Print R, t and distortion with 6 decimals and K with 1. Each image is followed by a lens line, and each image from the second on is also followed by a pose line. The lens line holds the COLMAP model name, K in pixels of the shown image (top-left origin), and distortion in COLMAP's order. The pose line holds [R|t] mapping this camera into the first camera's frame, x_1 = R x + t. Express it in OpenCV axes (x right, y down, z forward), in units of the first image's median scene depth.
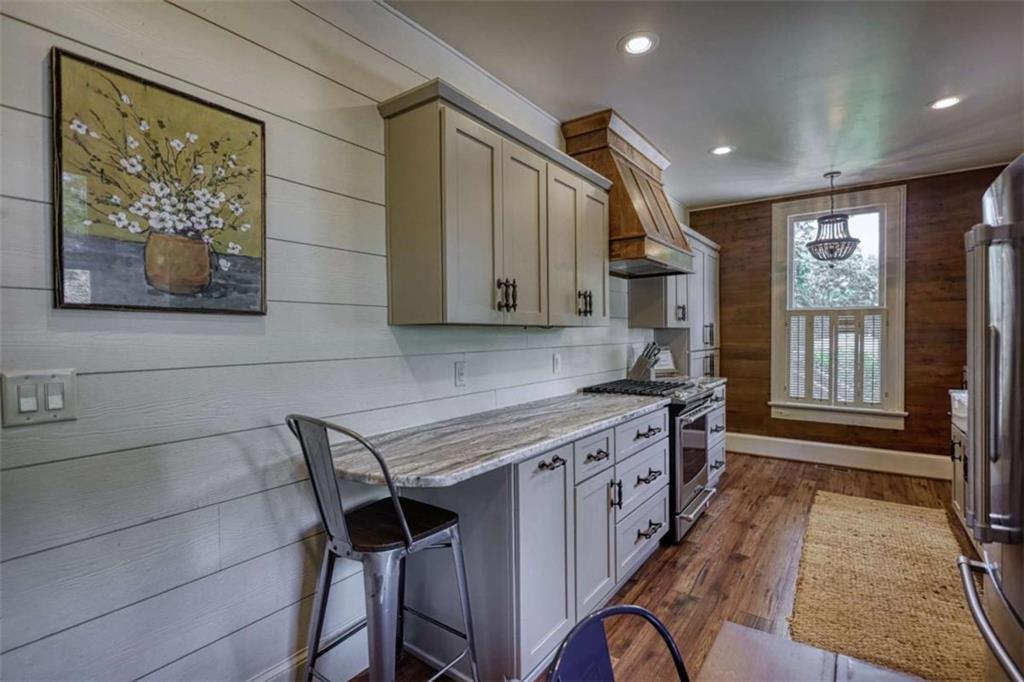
lens RADIAL K [[473.9, 0, 512.0], [0, 473.9, 339.1], [0, 0, 1]] dist [-0.000116, -0.000026]
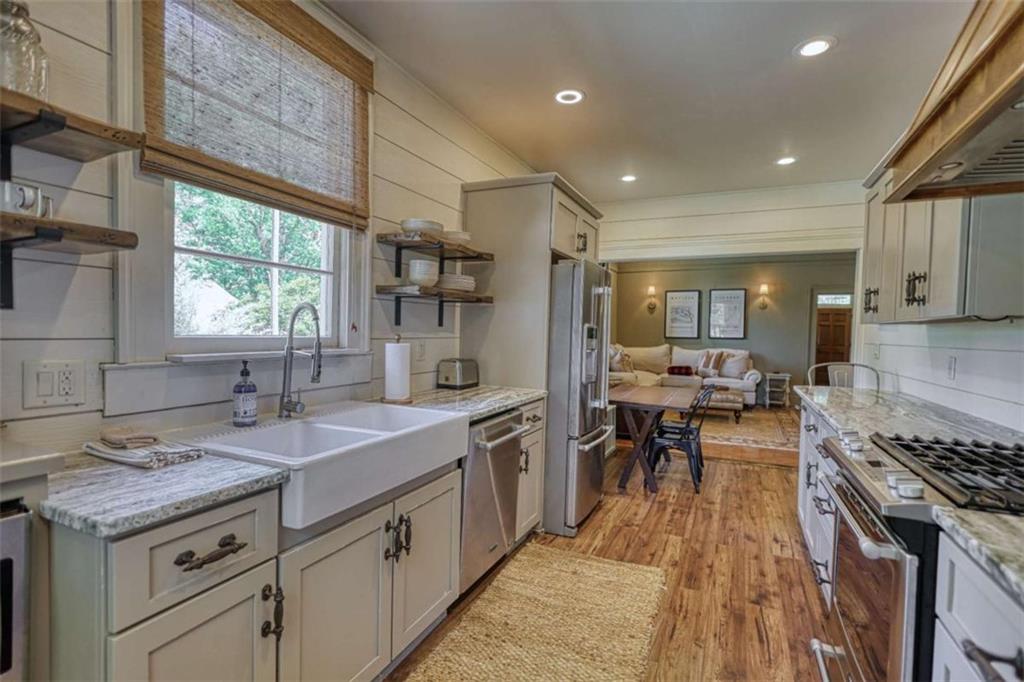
lens RADIAL K [[473.9, 0, 513.5], [0, 473.9, 342.6], [0, 0, 1]] dist [-0.000116, -0.000026]
pose [[-0.981255, -0.008982, -0.192502, 1.050834], [-0.016762, 0.999105, 0.038824, -0.008386], [0.191981, 0.041323, -0.980528, 1.824602]]
